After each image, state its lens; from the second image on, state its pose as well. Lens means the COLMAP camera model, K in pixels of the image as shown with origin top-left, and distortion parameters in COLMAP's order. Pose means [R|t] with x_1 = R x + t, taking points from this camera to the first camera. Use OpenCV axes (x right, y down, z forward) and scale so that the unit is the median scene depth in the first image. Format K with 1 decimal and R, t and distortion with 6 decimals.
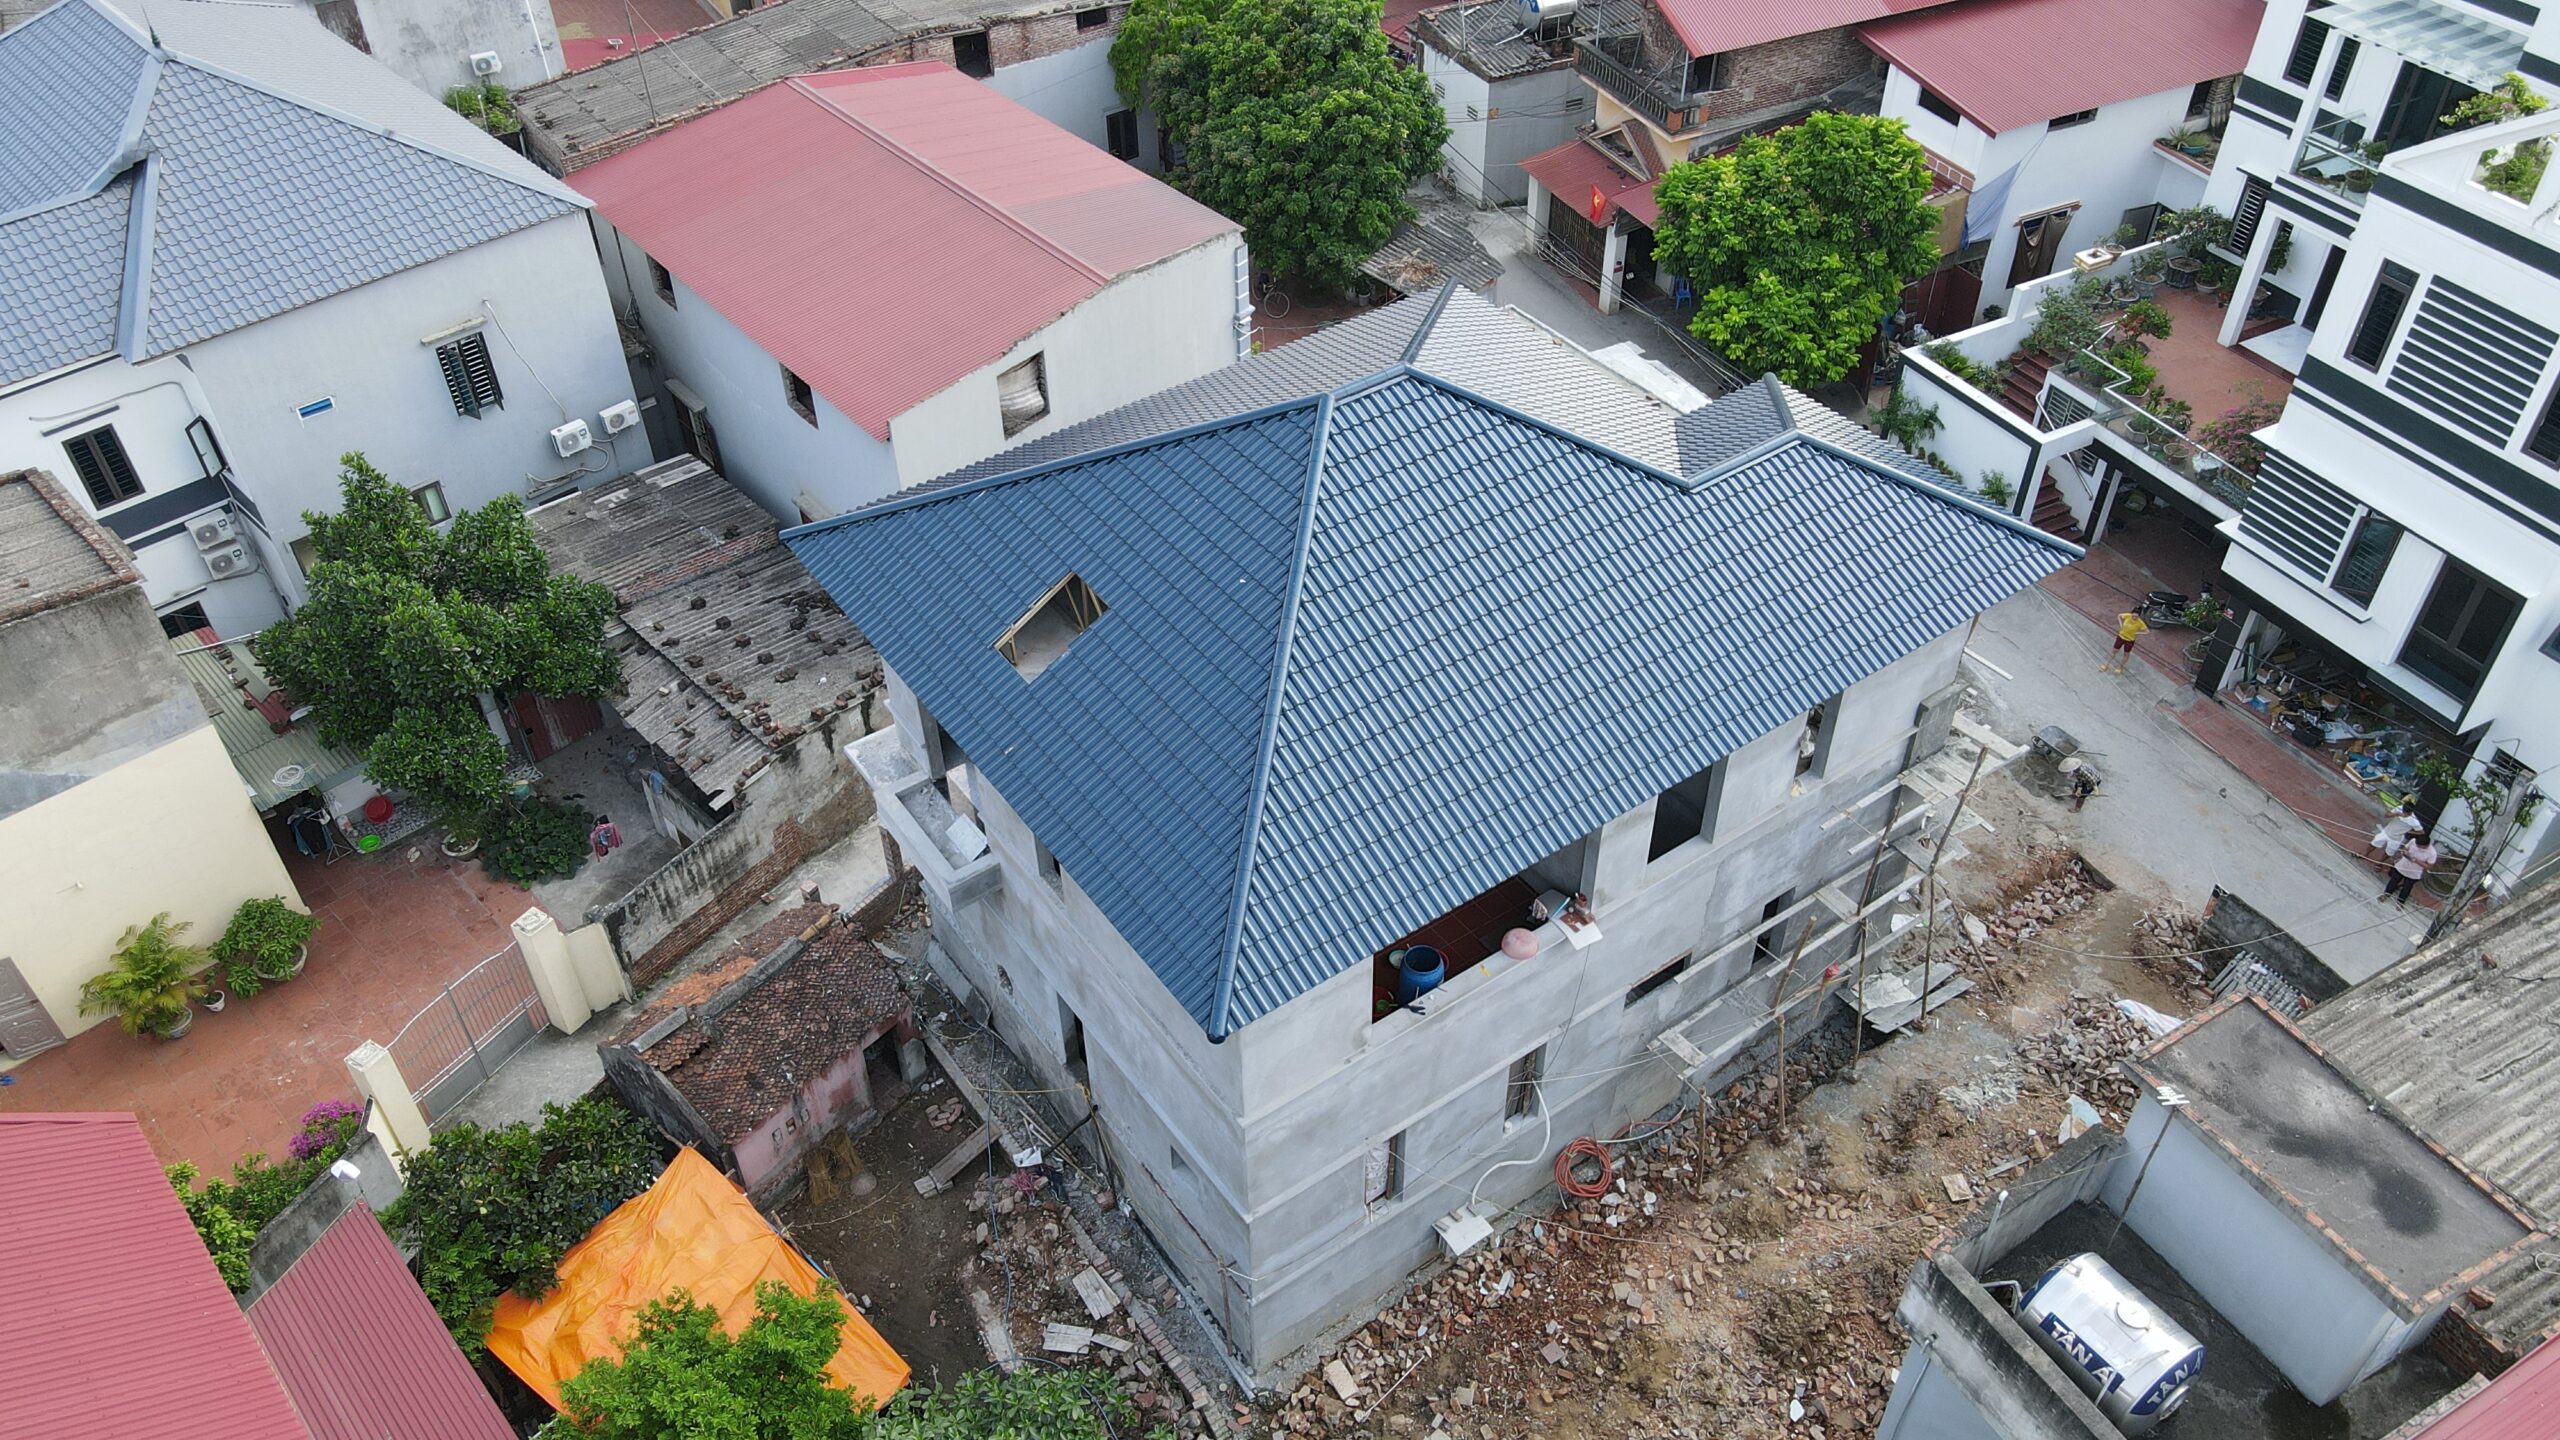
lens RADIAL K [[1888.5, 0, 1260.8], [0, 1888.5, 726.9], [0, 0, 1]] dist [-0.005313, 0.036304]
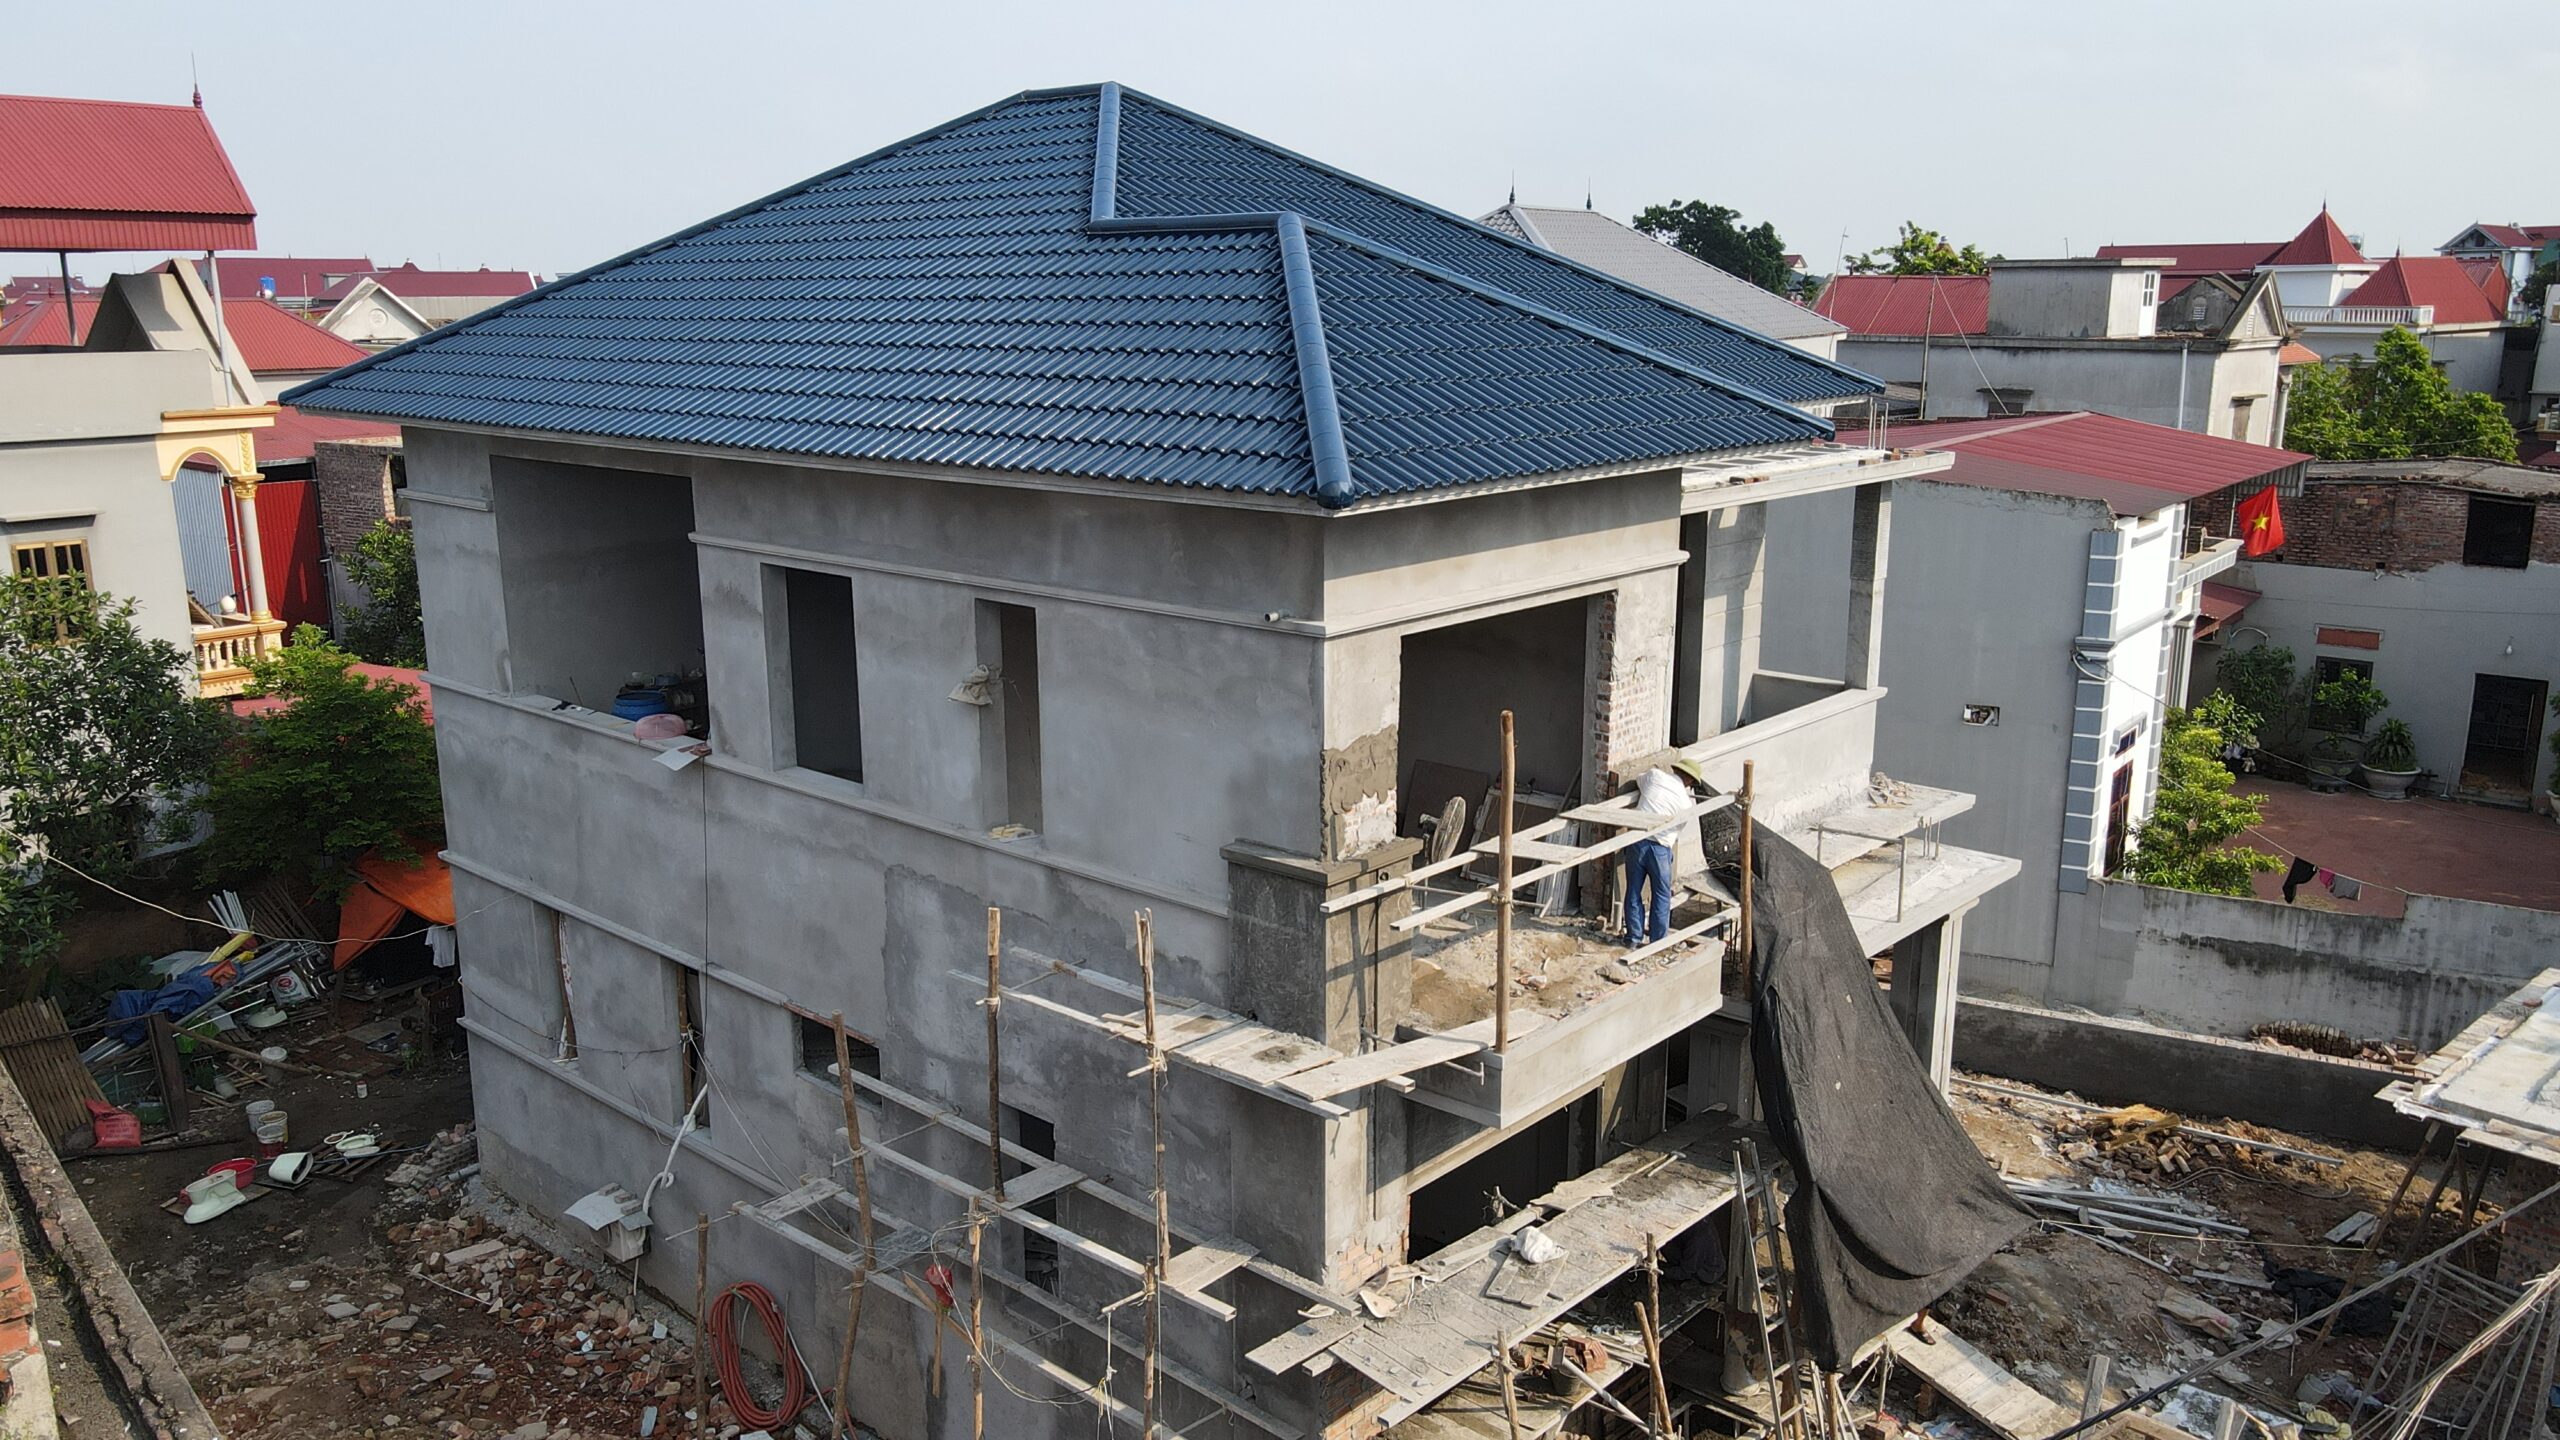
lens RADIAL K [[1889.7, 0, 1266.6], [0, 1889.7, 723.3], [0, 0, 1]] dist [0.004889, 0.029655]
pose [[0.219637, 0.239570, -0.945709, 0.669842], [-0.645917, 0.762191, 0.043069, -0.051479], [0.731130, 0.601390, 0.322148, 0.723619]]
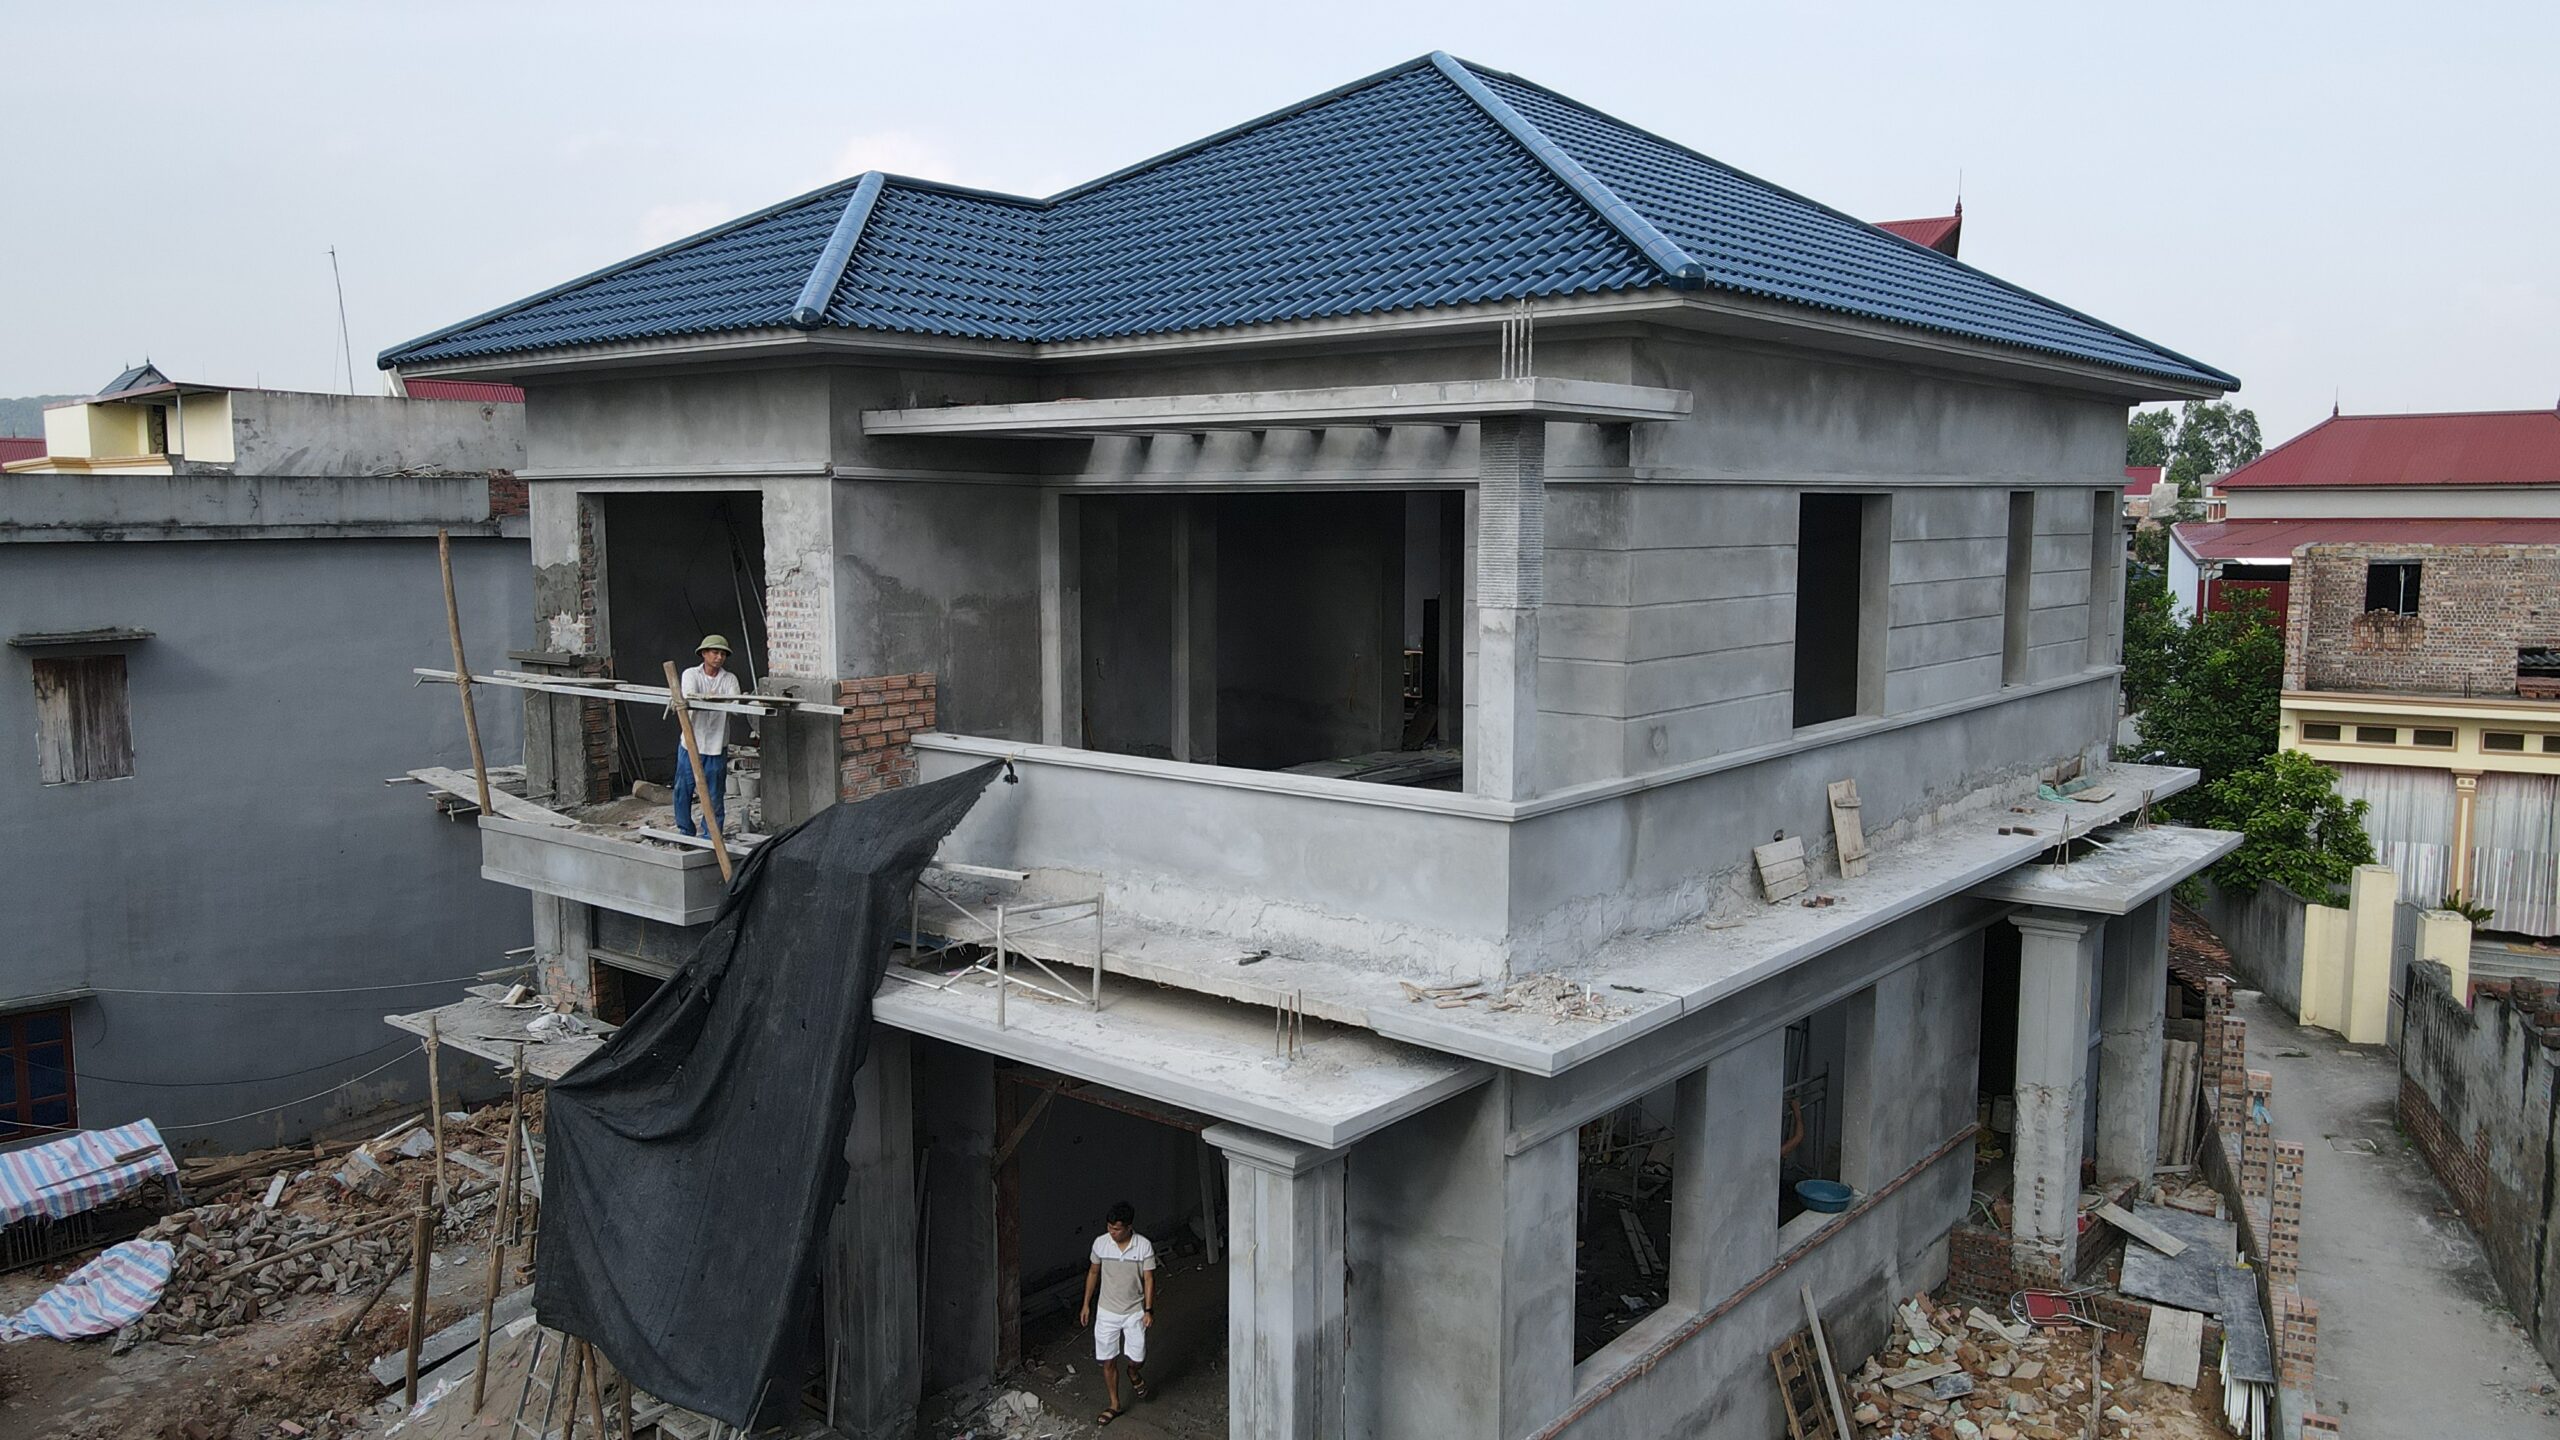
lens RADIAL K [[1889.7, 0, 1266.6], [0, 1889.7, 723.3], [0, 0, 1]] dist [0.004889, 0.029655]
pose [[-0.963286, 0.050046, -0.263772, 0.266348], [-0.163691, 0.669263, 0.724771, -0.413687], [0.212805, 0.741339, -0.636499, 1.255414]]
